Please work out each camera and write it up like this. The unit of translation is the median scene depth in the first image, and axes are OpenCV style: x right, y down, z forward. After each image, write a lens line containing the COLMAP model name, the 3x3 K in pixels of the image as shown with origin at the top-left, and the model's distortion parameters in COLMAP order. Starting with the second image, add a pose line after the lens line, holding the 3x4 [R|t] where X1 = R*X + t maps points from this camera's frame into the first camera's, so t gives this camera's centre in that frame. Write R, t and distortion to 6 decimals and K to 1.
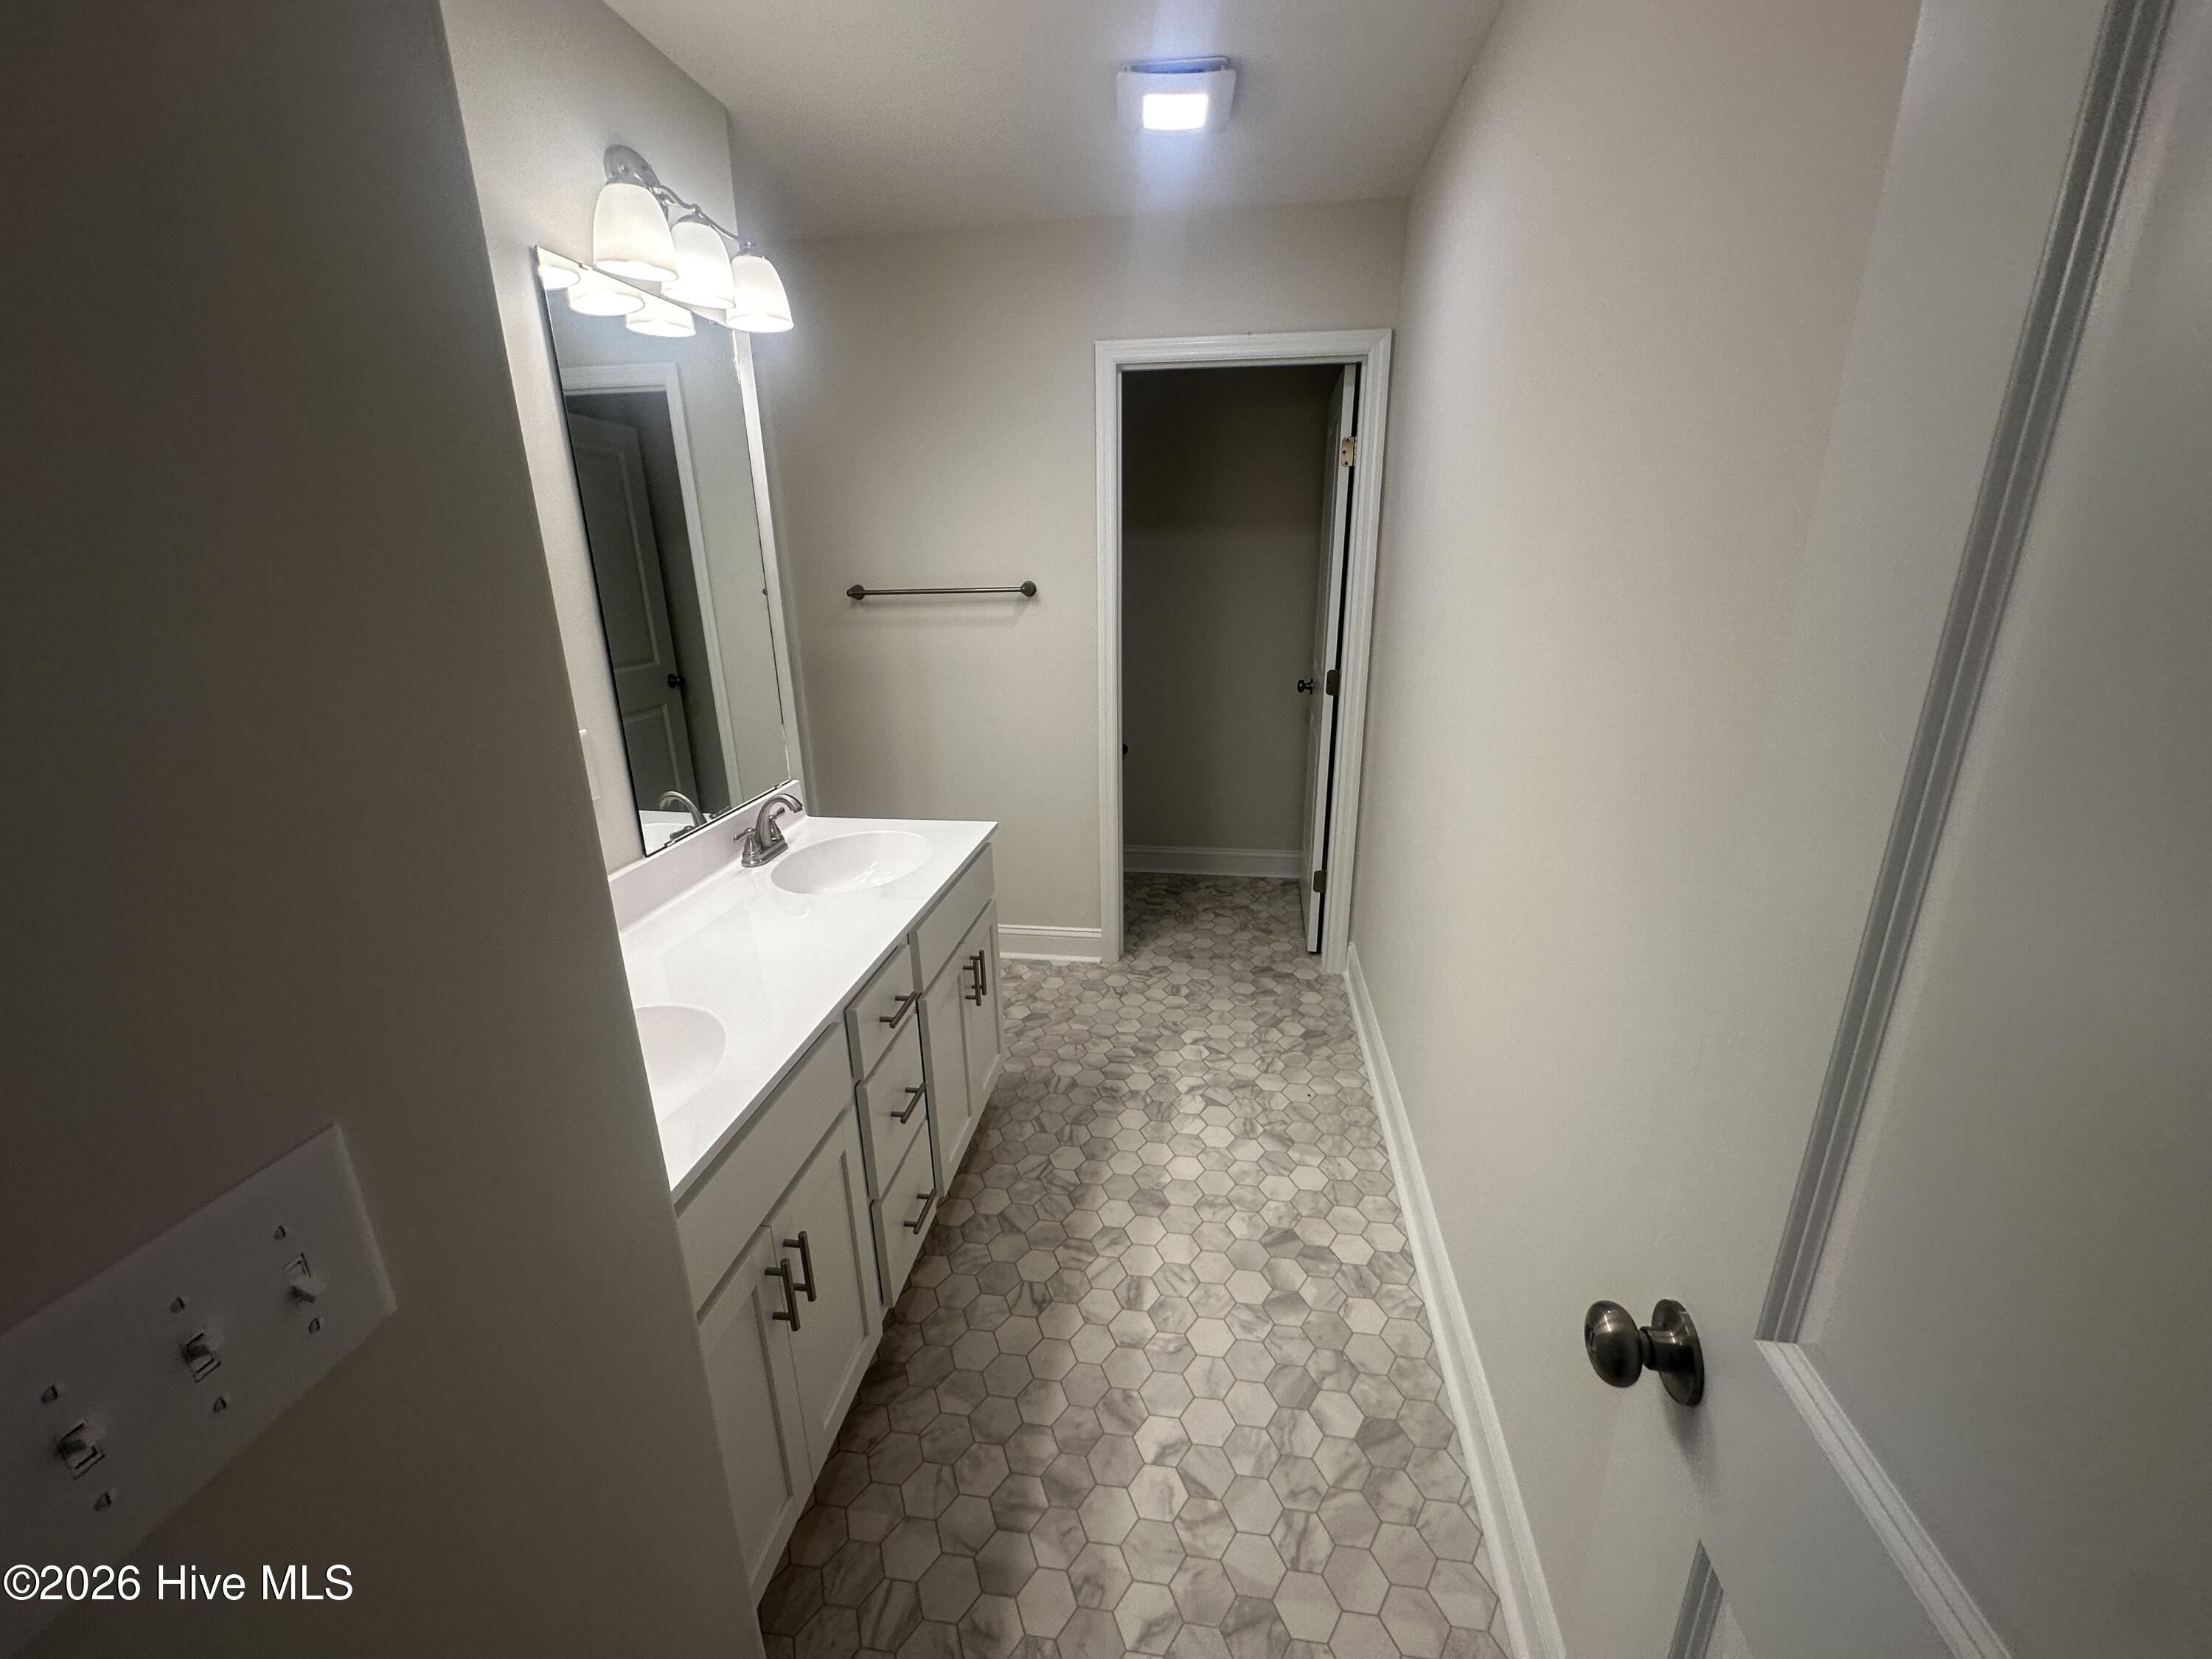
lens RADIAL K [[891.8, 0, 1087.3], [0, 891.8, 836.0], [0, 0, 1]] dist [-0.006011, 0.001144]
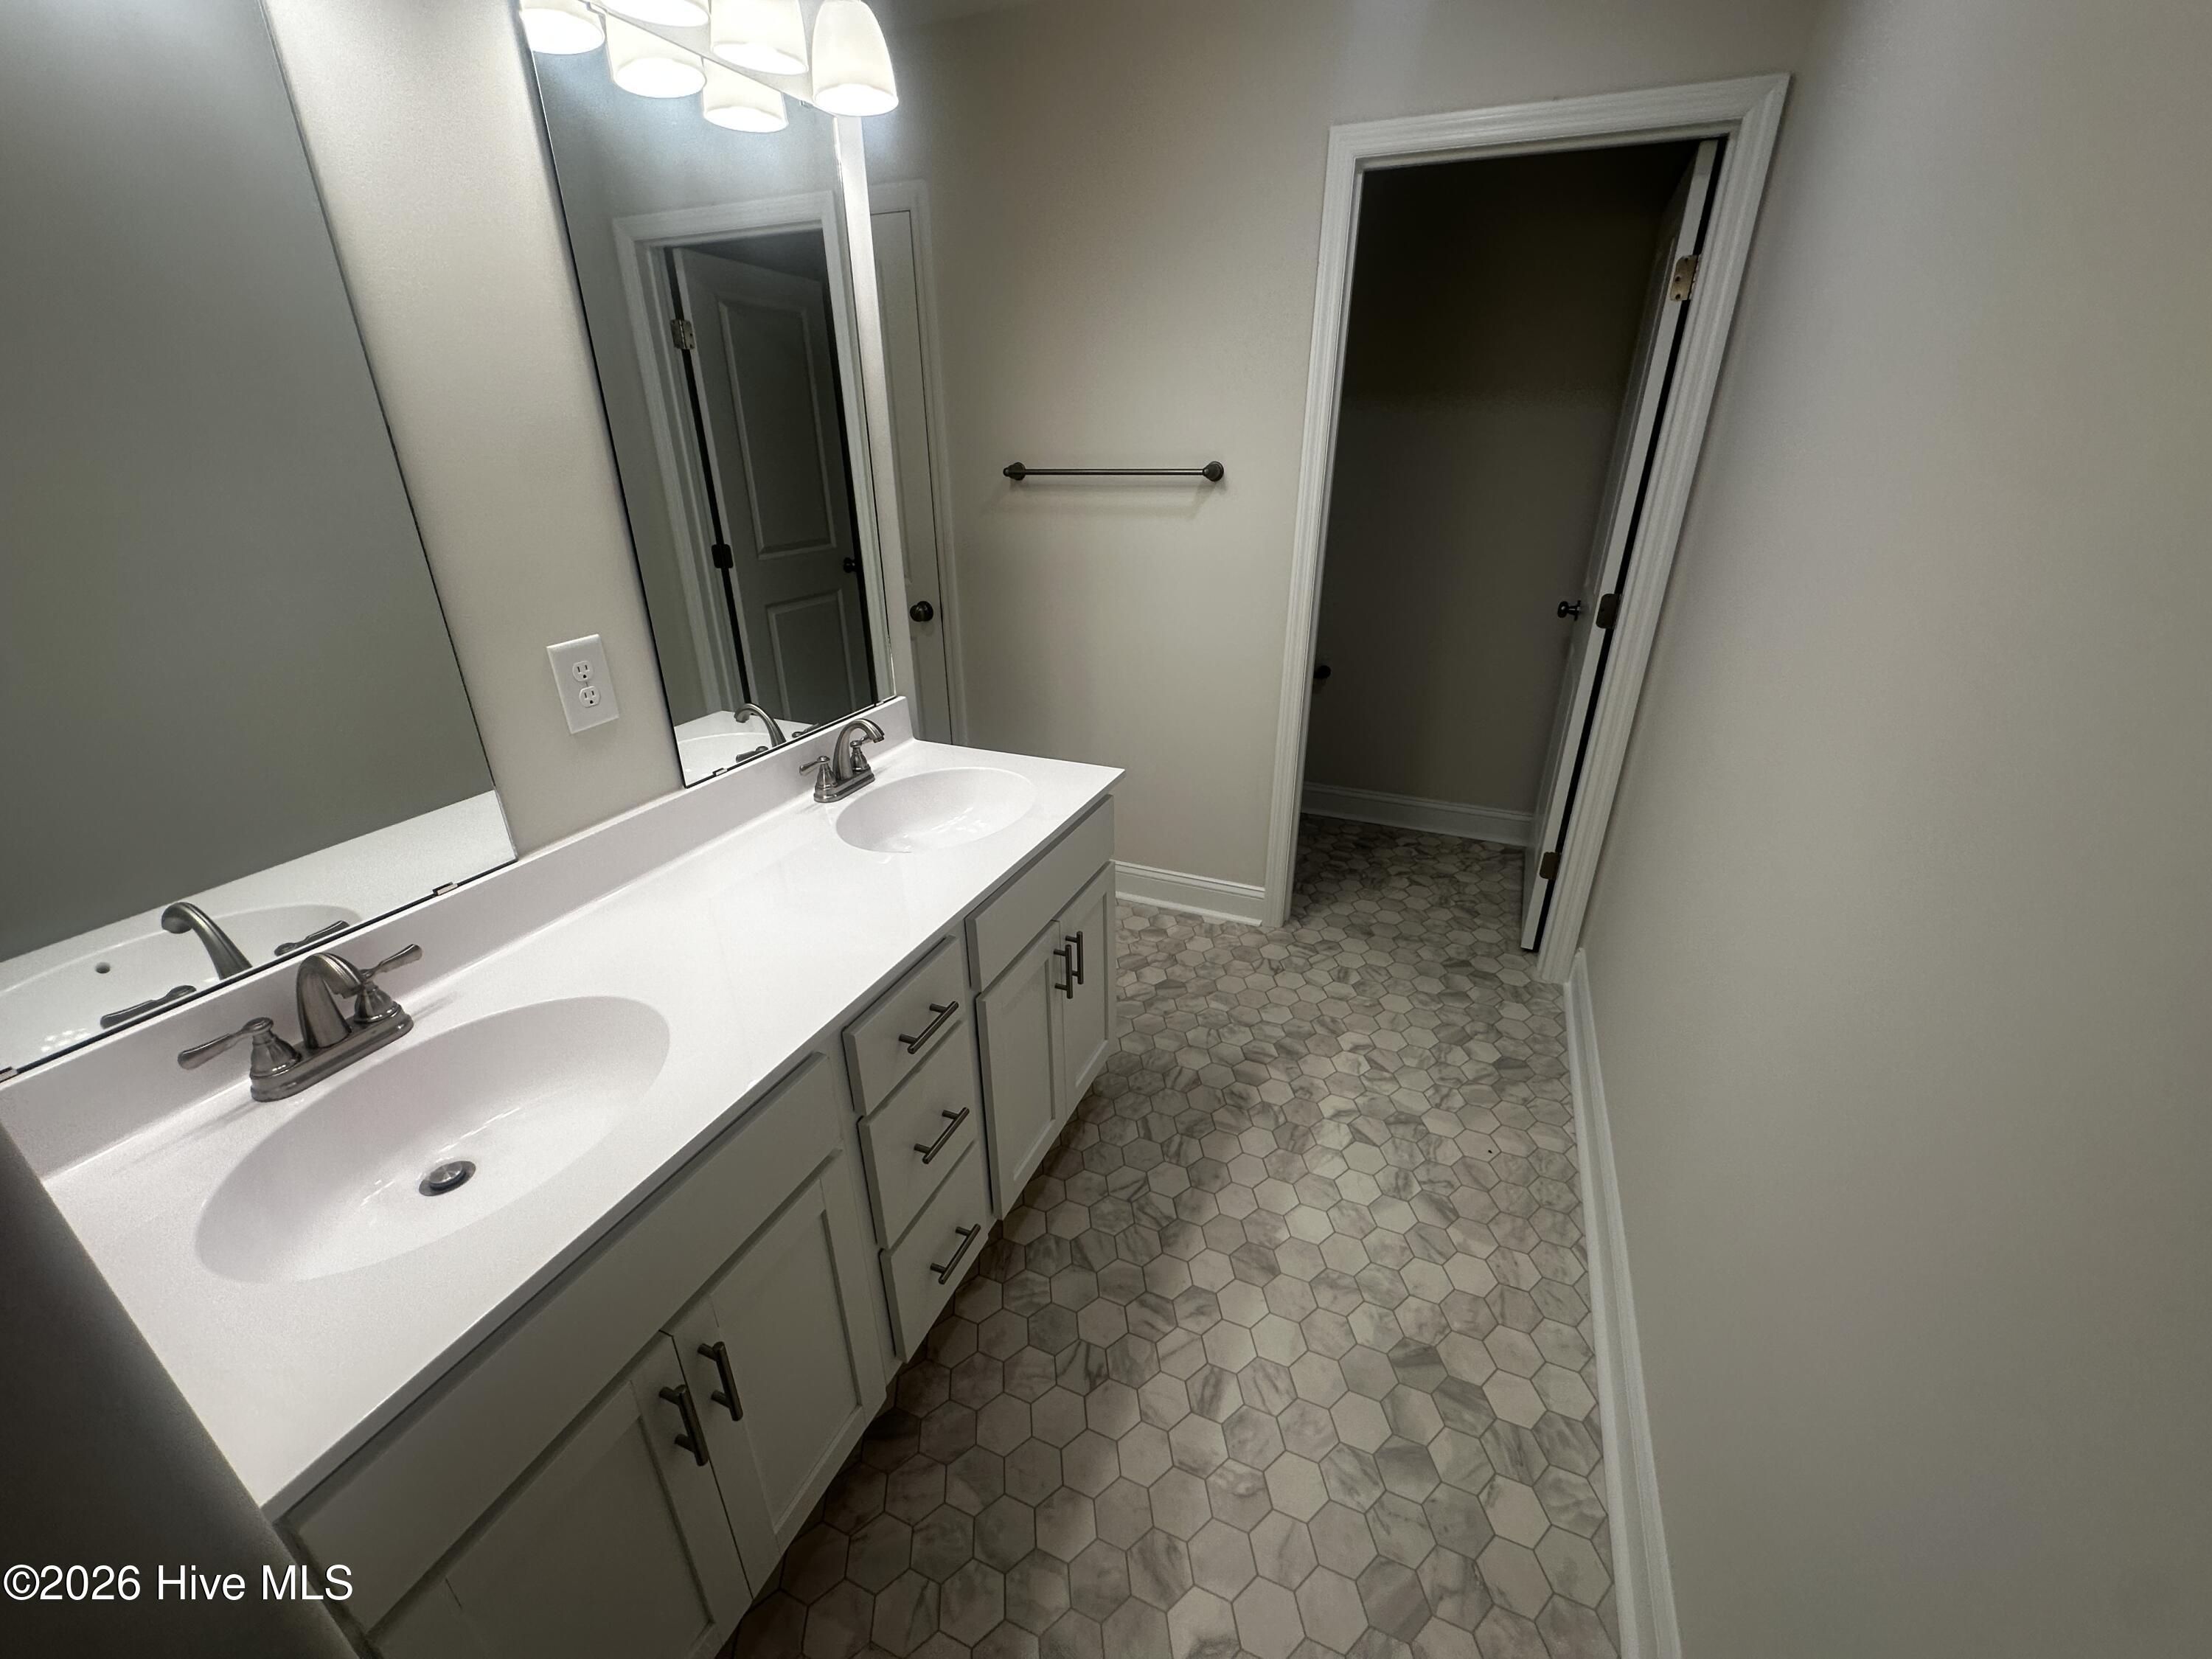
lens RADIAL K [[891.8, 0, 1088.8], [0, 891.8, 838.7], [0, 0, 1]] dist [-0.006011, 0.001144]
pose [[0.968295, 0.112640, -0.222973, 0.055694], [-0.085674, 0.988177, 0.127145, -0.054281], [0.234658, -0.104011, 0.966497, 0.208318]]
